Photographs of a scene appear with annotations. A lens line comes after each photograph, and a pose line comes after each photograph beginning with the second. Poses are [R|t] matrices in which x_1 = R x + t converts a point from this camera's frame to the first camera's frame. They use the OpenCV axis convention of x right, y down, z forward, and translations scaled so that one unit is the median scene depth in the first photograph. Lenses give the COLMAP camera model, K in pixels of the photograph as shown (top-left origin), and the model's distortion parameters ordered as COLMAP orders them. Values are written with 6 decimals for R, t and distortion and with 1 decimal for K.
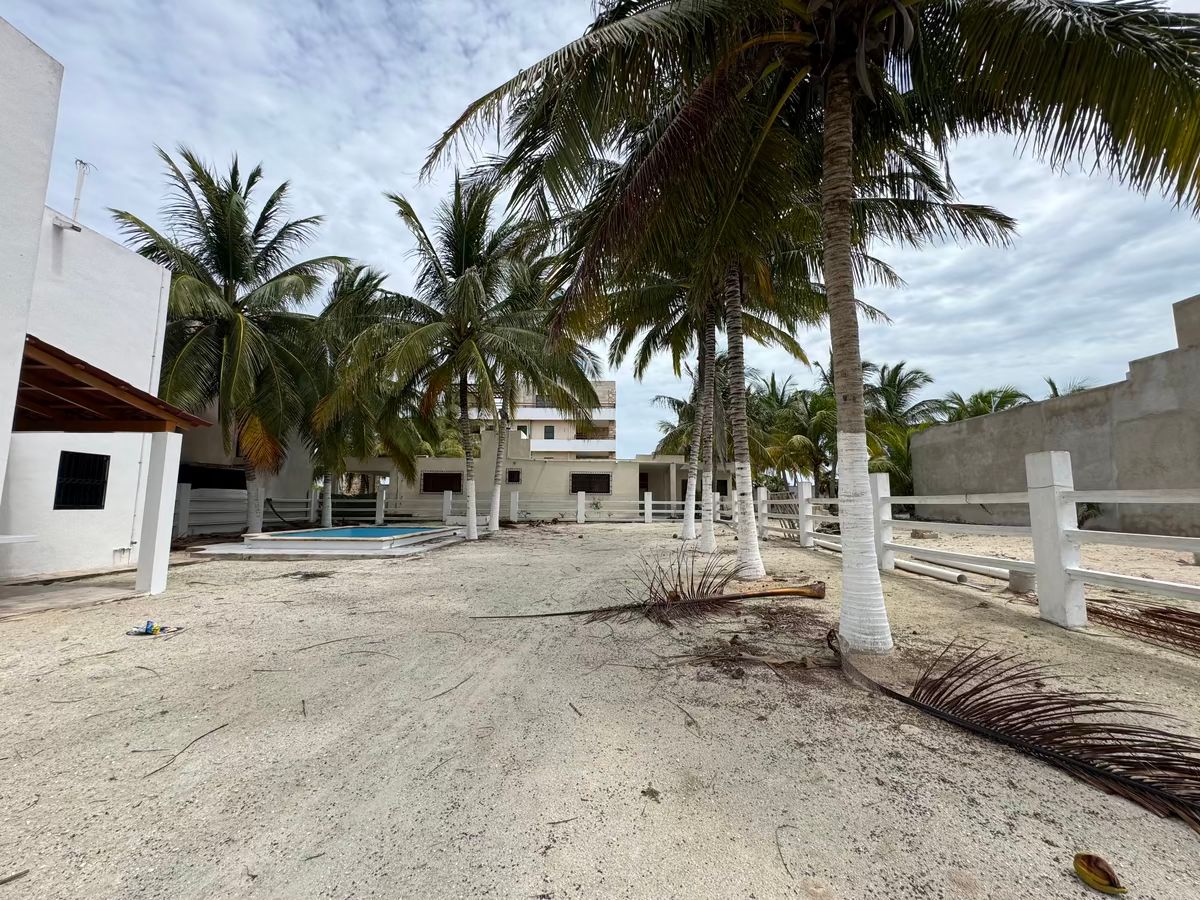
lens RADIAL K [[486.5, 0, 595.9], [0, 486.5, 449.1], [0, 0, 1]] dist [-0.003180, 0.000462]
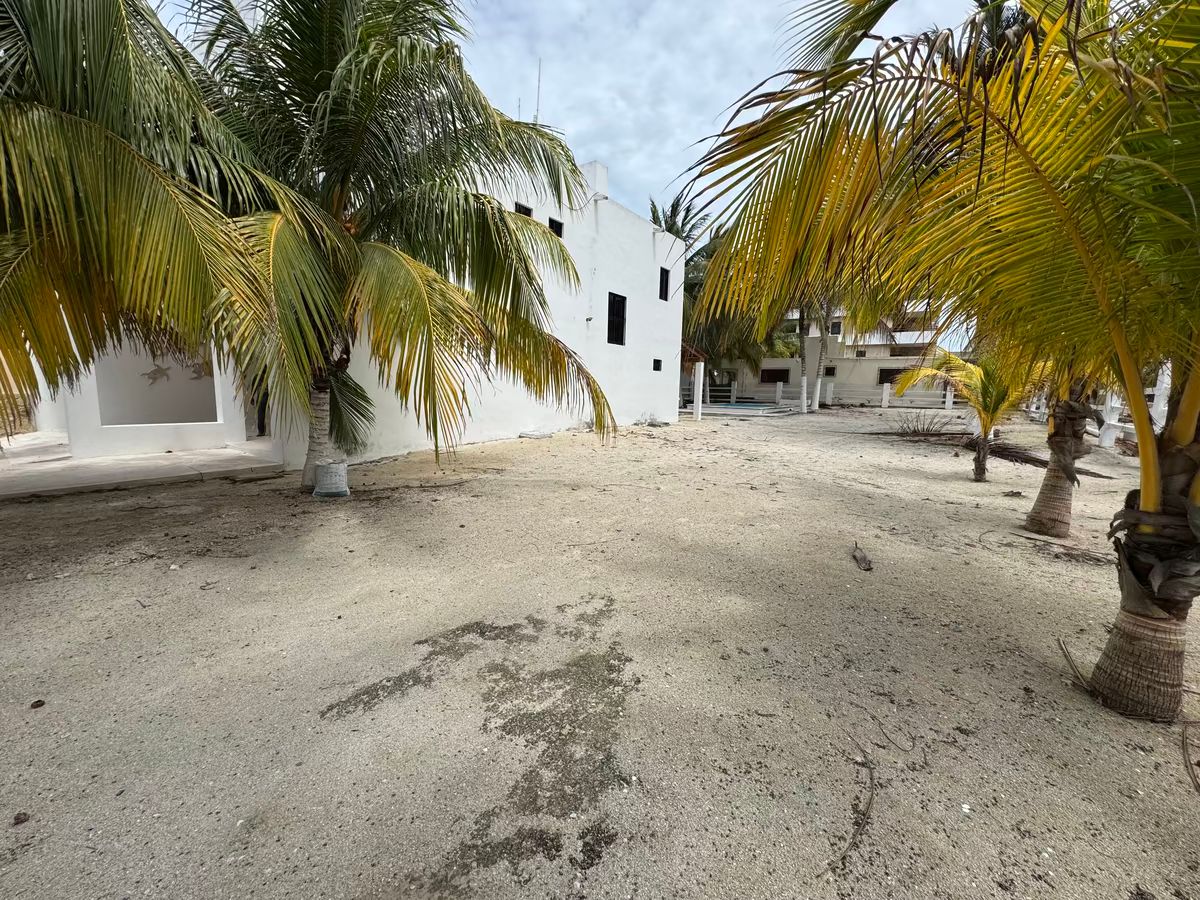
lens RADIAL K [[486.5, 0, 600.3], [0, 486.5, 449.2], [0, 0, 1]] dist [-0.003180, 0.000462]
pose [[0.839828, 0.080260, -0.536886, 0.037515], [0.043276, 0.975964, 0.213593, -0.049168], [0.541124, -0.202615, 0.816169, -0.491085]]
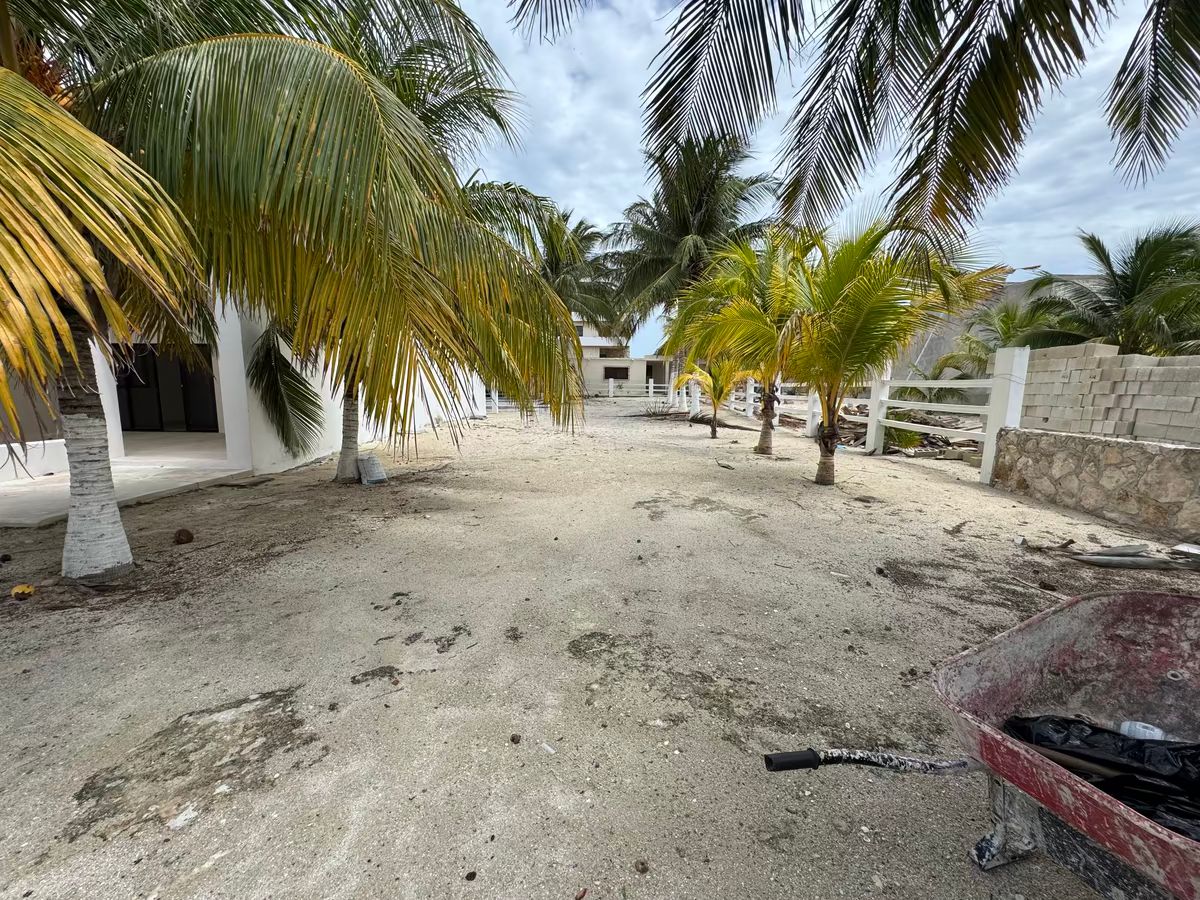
lens RADIAL K [[486.5, 0, 602.4], [0, 486.5, 450.3], [0, 0, 1]] dist [-0.003180, 0.000462]
pose [[0.999951, 0.000563, 0.009890, -0.077690], [-0.002937, 0.970351, 0.241682, -0.077230], [-0.009460, -0.241699, 0.970305, -0.683640]]
